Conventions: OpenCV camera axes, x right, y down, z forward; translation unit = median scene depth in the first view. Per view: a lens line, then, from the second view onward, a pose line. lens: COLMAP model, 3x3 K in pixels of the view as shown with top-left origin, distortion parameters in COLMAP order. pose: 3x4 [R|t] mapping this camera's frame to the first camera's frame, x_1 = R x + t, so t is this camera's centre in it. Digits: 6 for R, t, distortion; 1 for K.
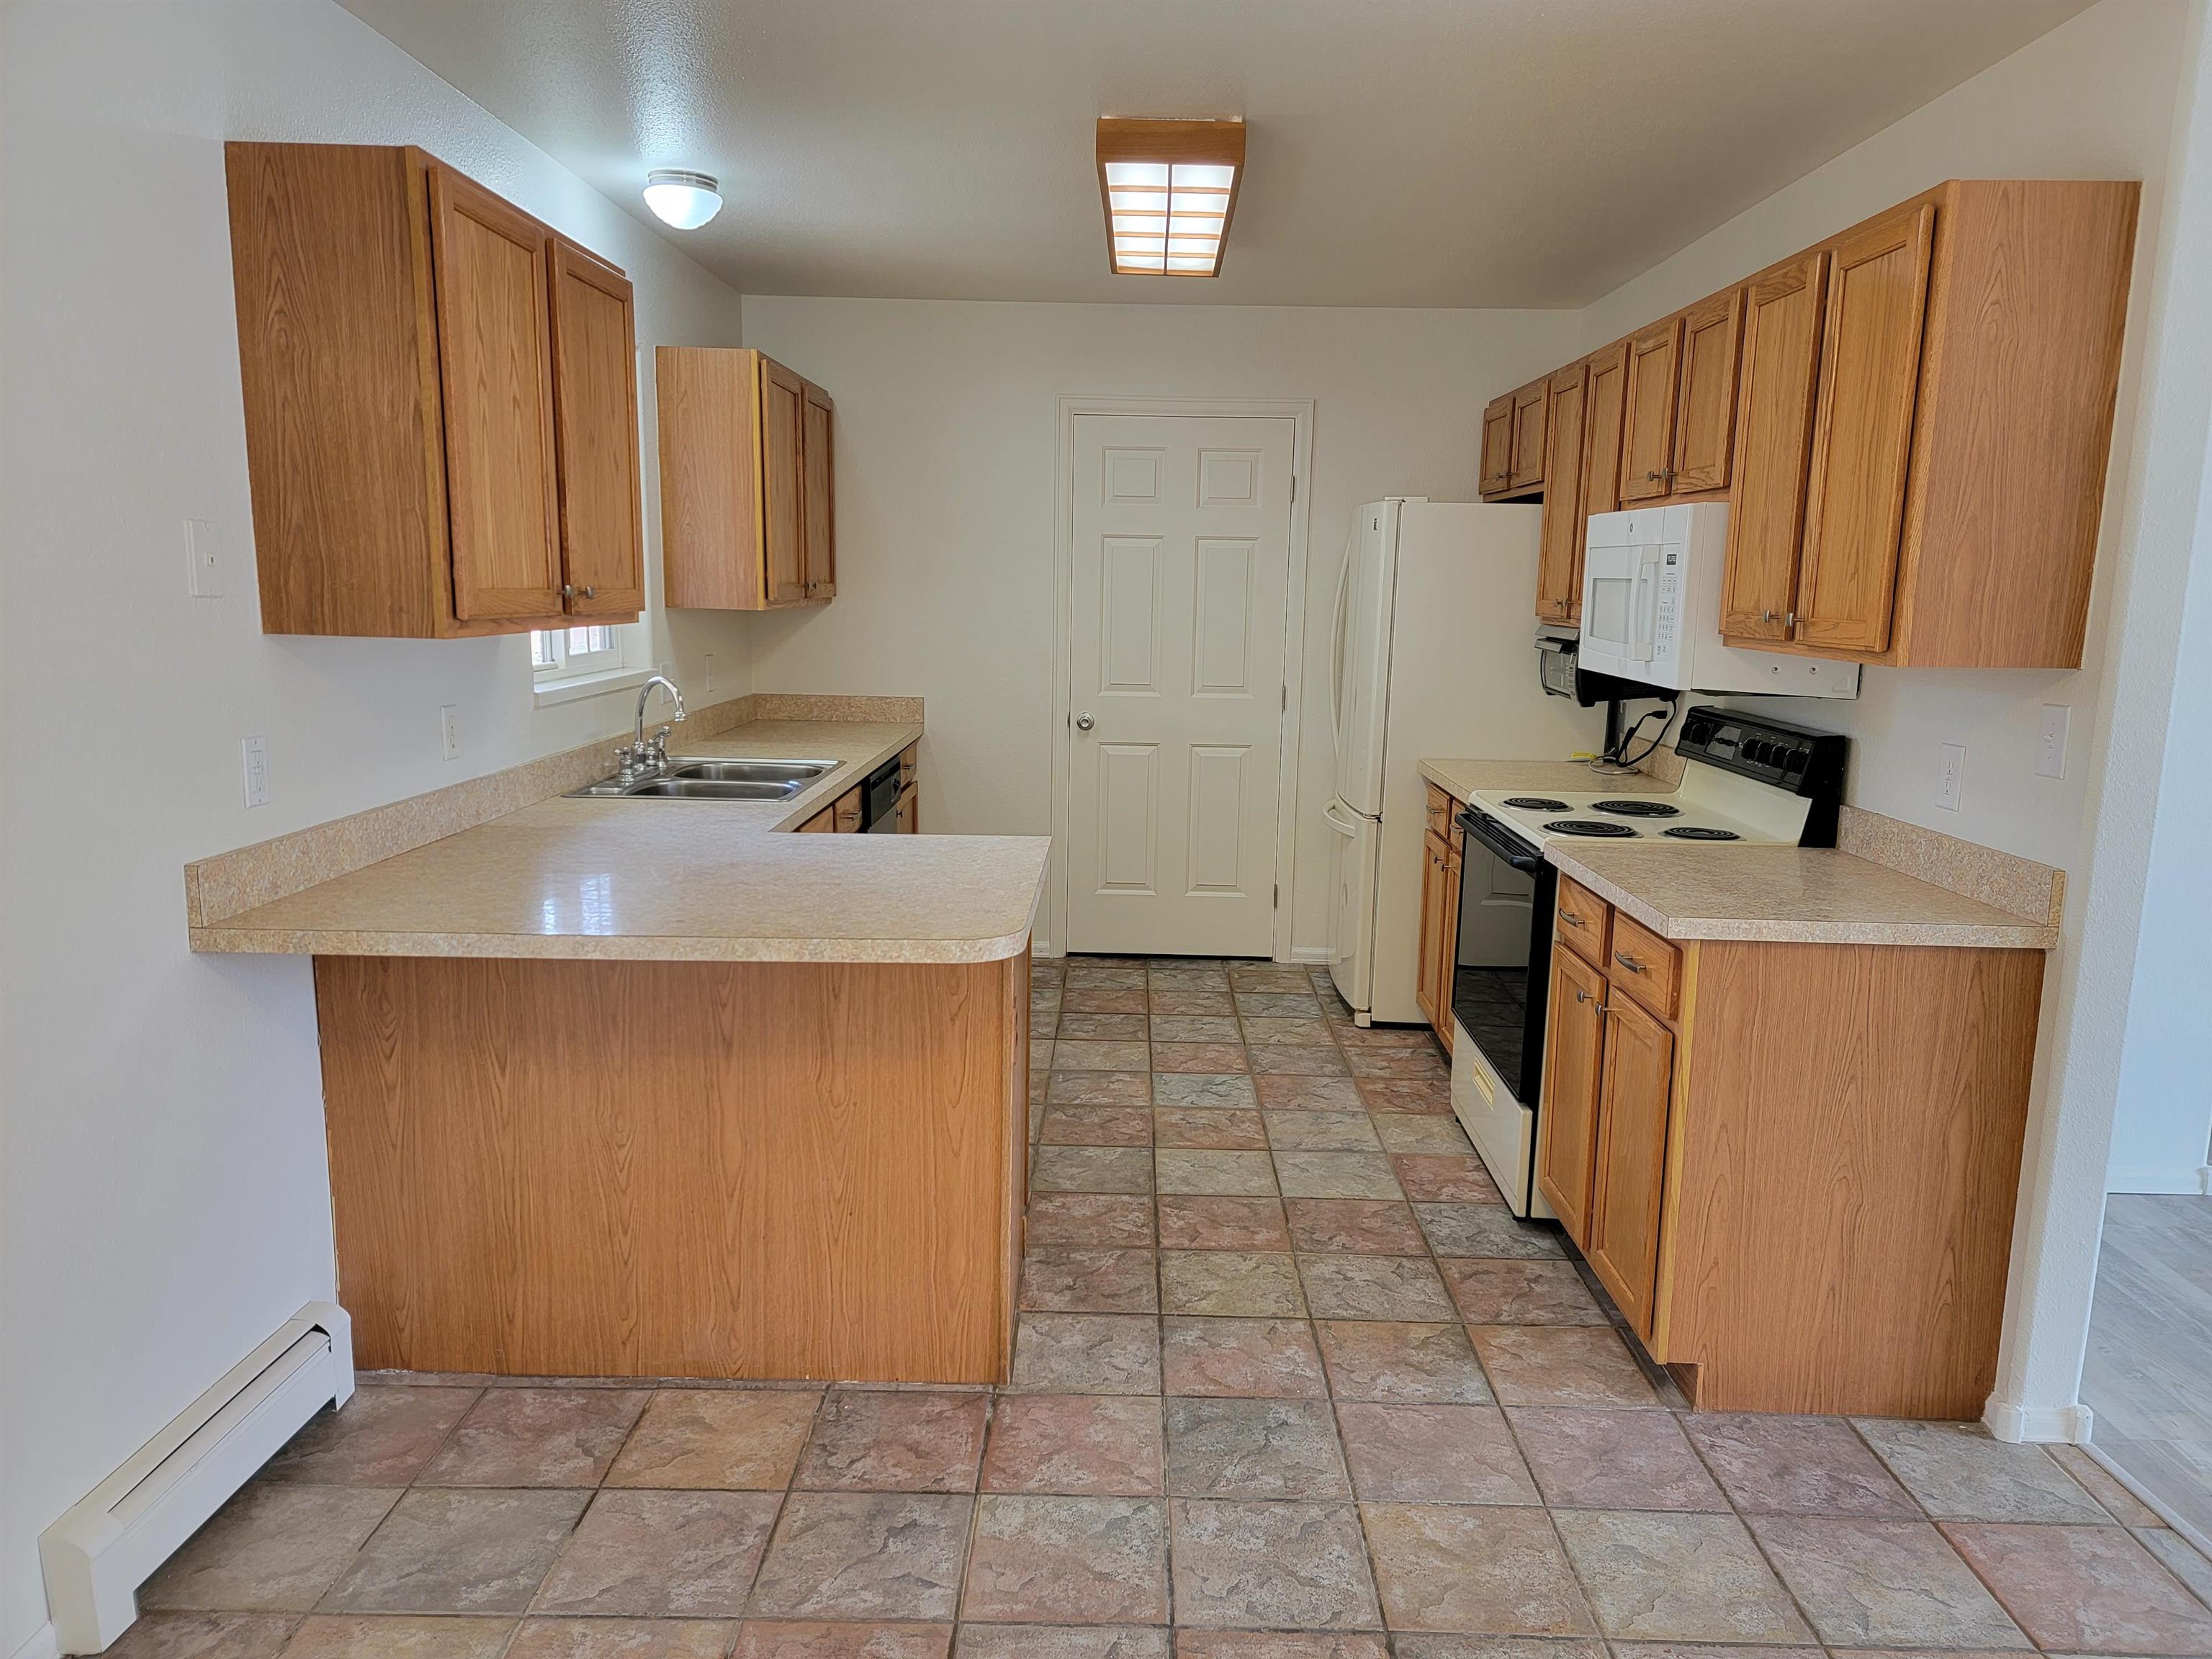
lens RADIAL K [[1522.8, 0, 1115.5], [0, 1522.8, 838.8], [0, 0, 1]] dist [0.084133, -0.070179]
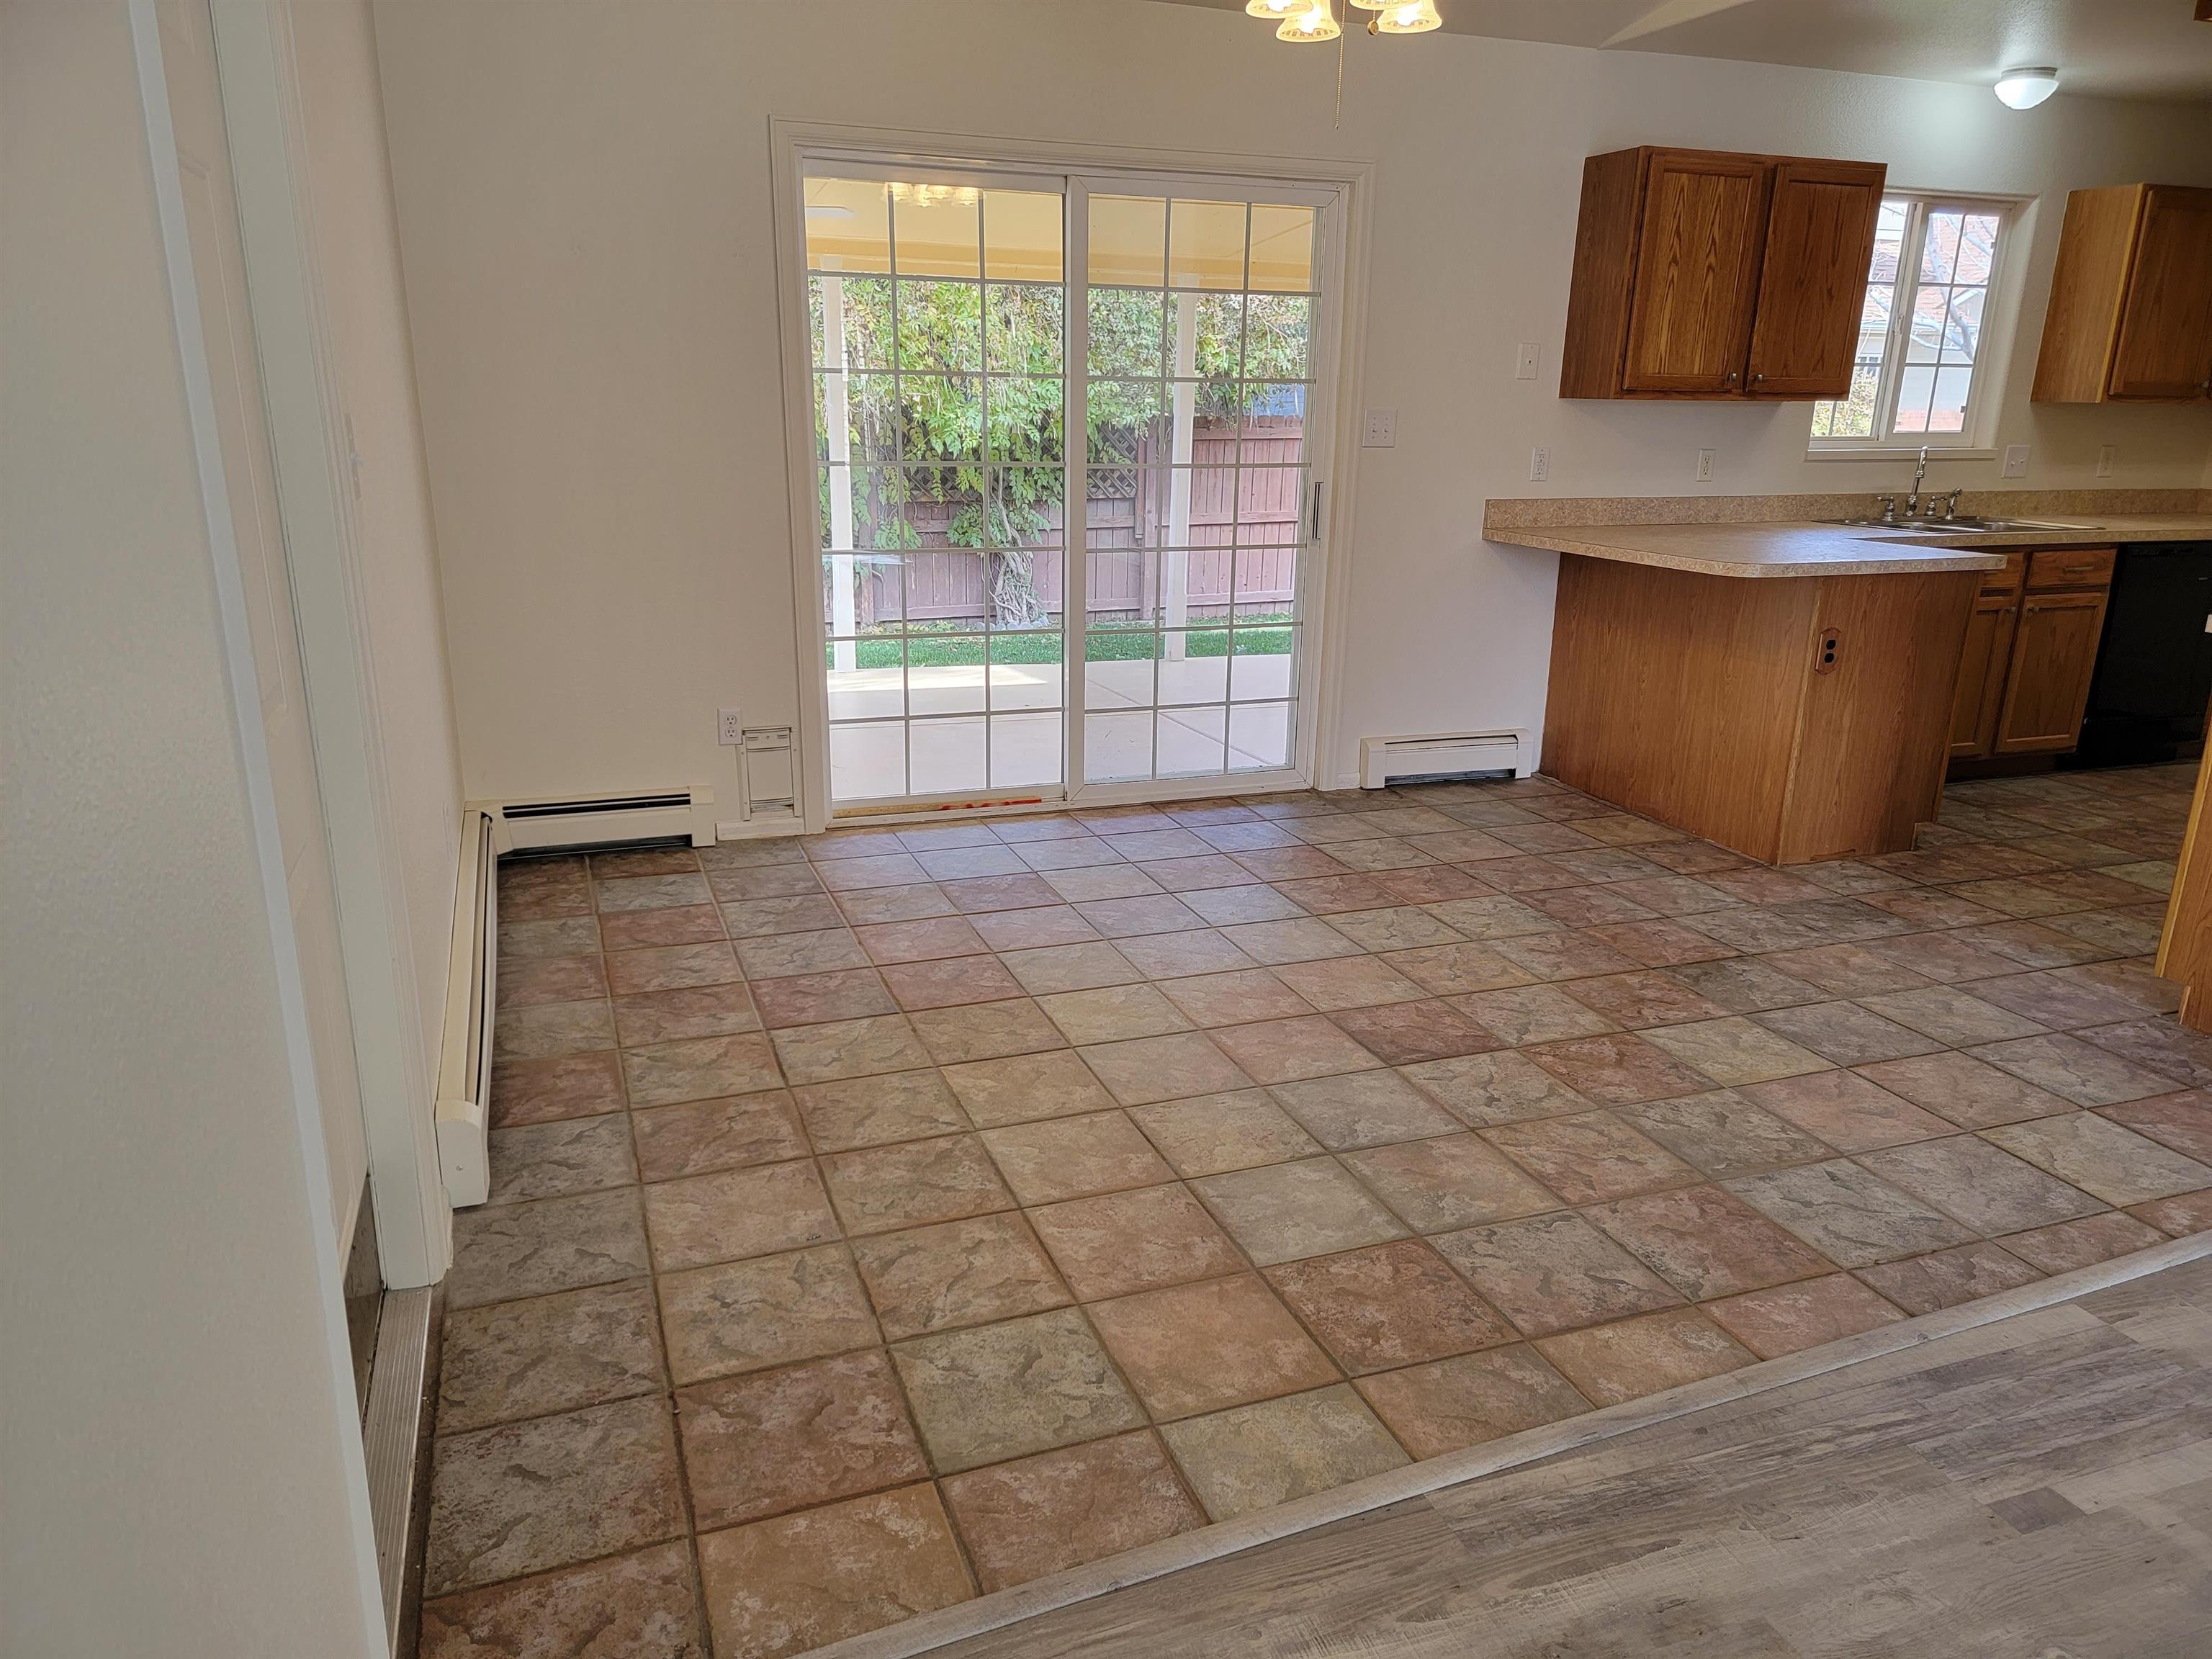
lens RADIAL K [[1528.8, 0, 1103.5], [0, 1528.8, 843.5], [0, 0, 1]] dist [0.079370, -0.069629]
pose [[0.356331, 0.254593, -0.899005, 0.971760], [-0.169054, 0.963849, 0.205950, 0.094313], [0.918939, 0.078594, 0.386489, -0.256240]]
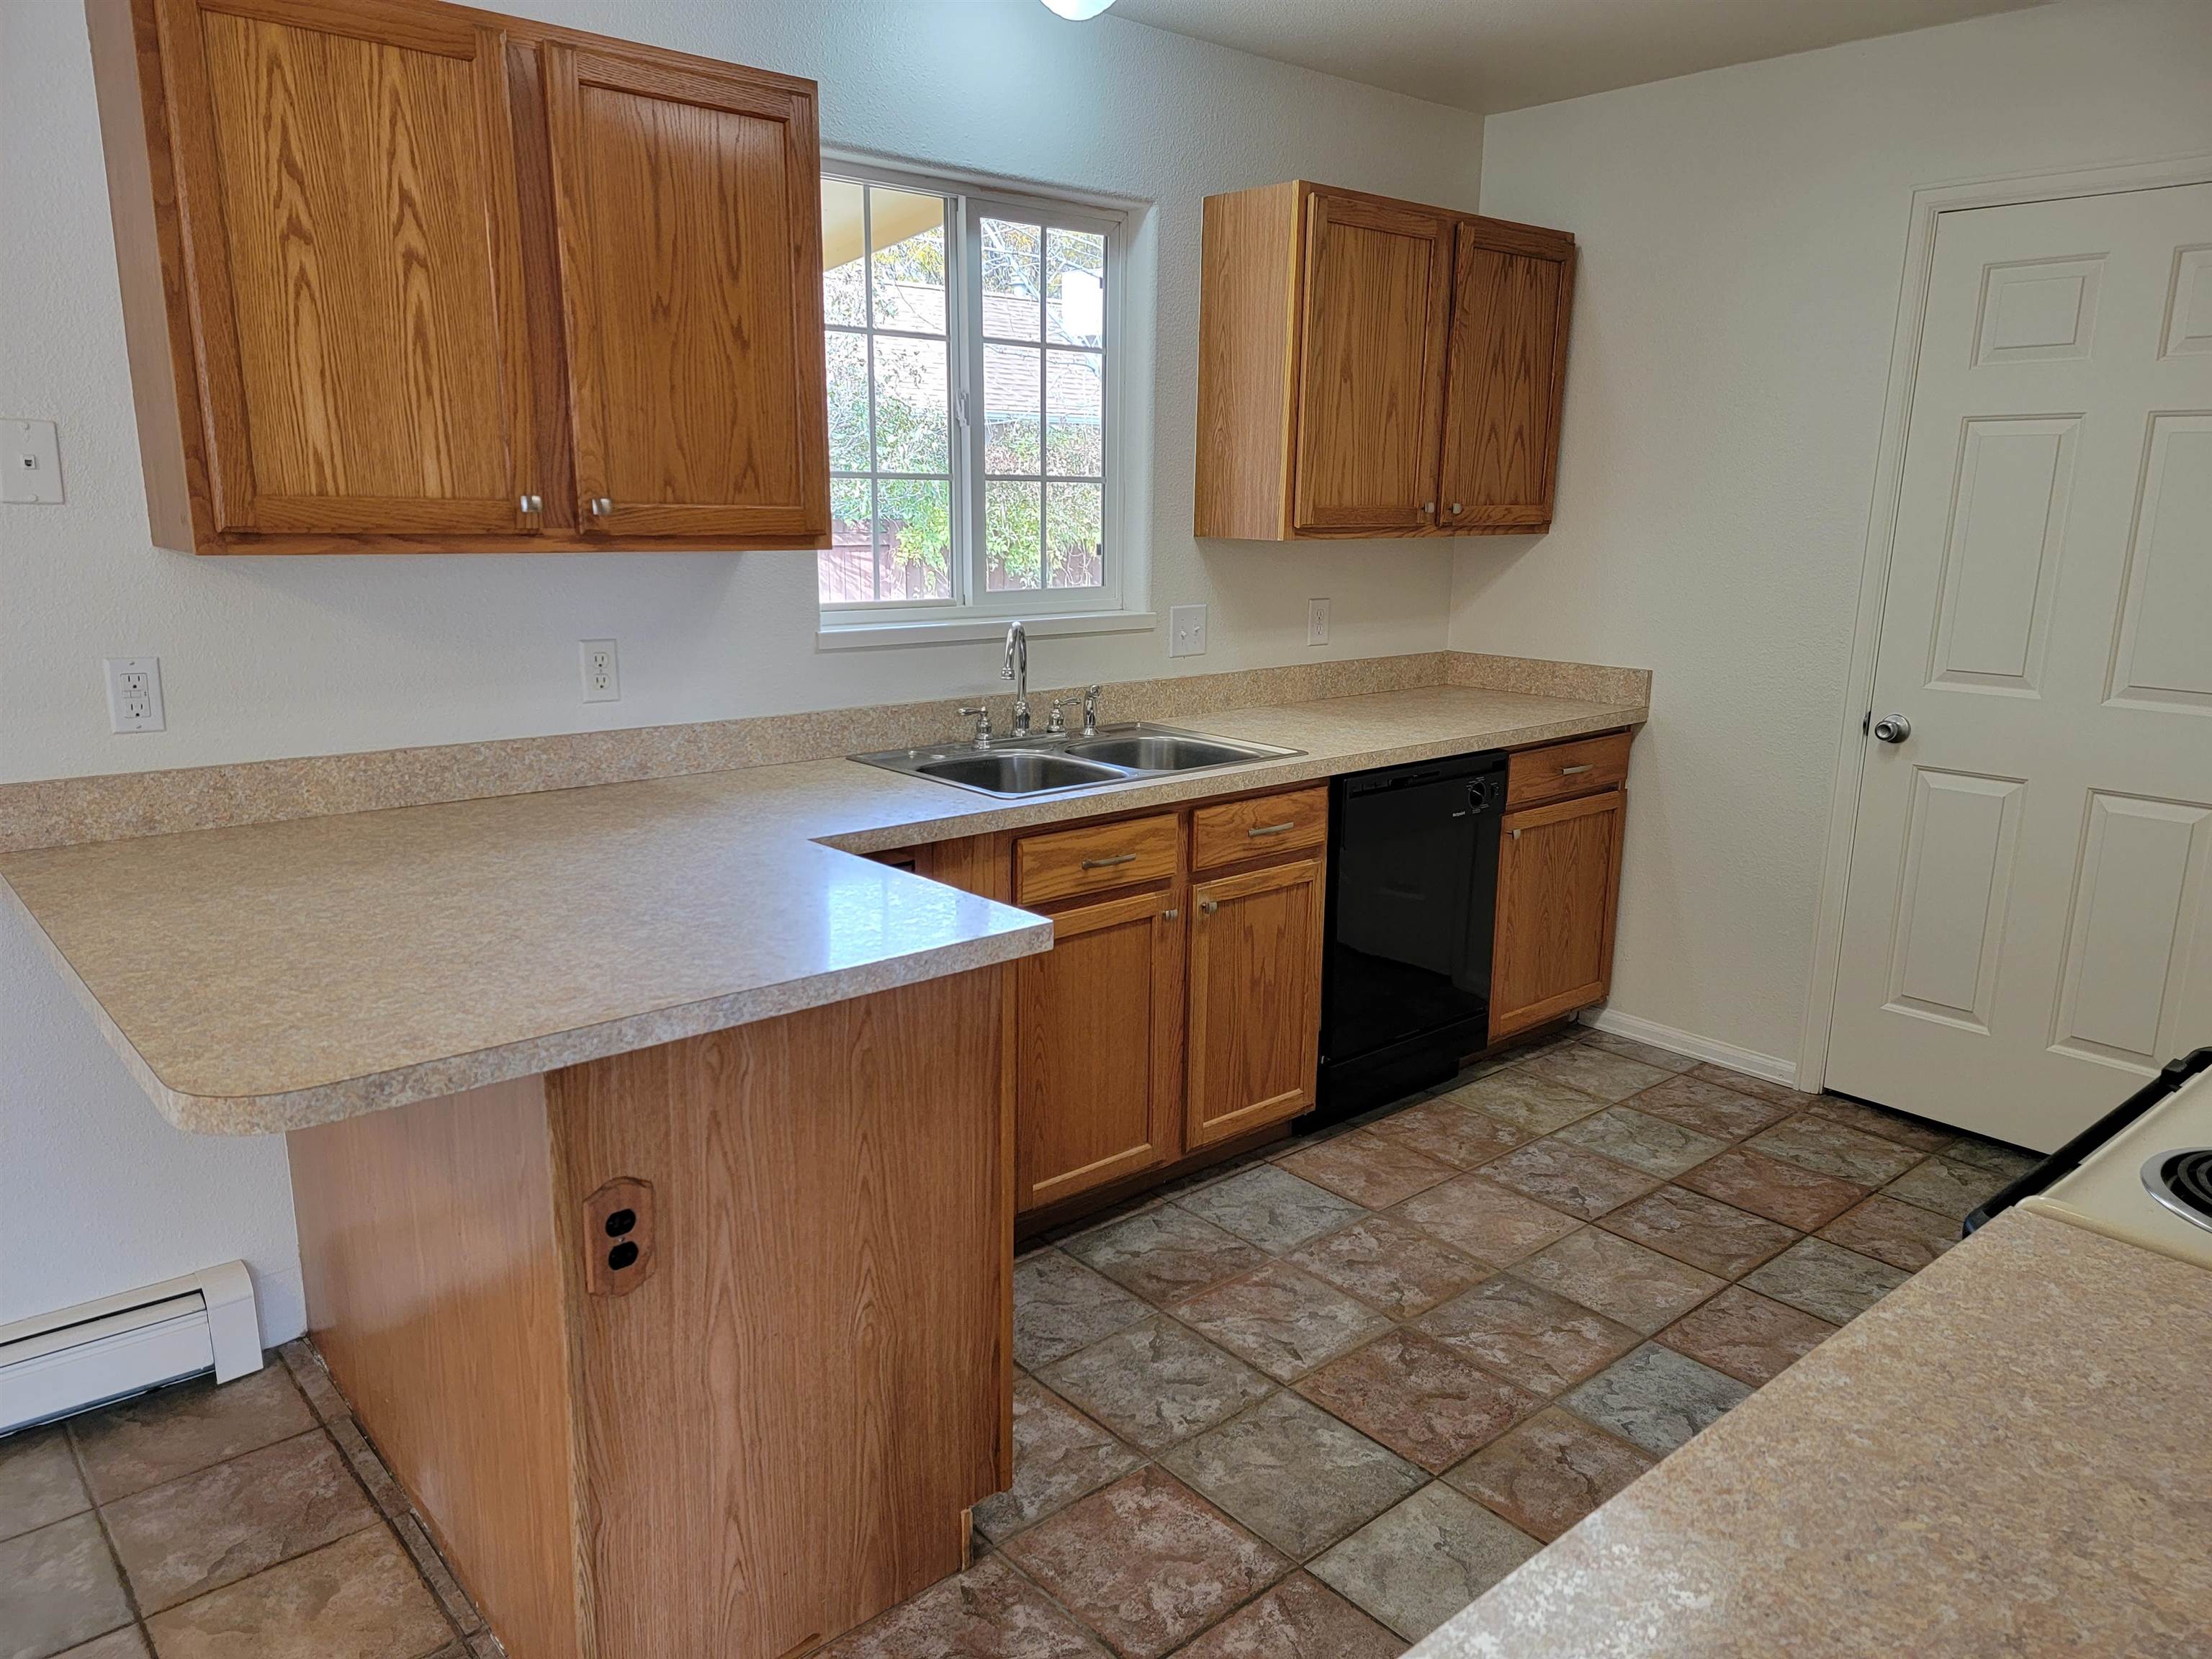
lens RADIAL K [[1528.8, 0, 1103.5], [0, 1528.8, 843.5], [0, 0, 1]] dist [0.079370, -0.069629]
pose [[0.667404, 0.156504, -0.728065, 0.393099], [-0.126136, 0.987298, 0.096601, -0.089514], [0.733936, 0.027364, 0.678668, 0.599792]]
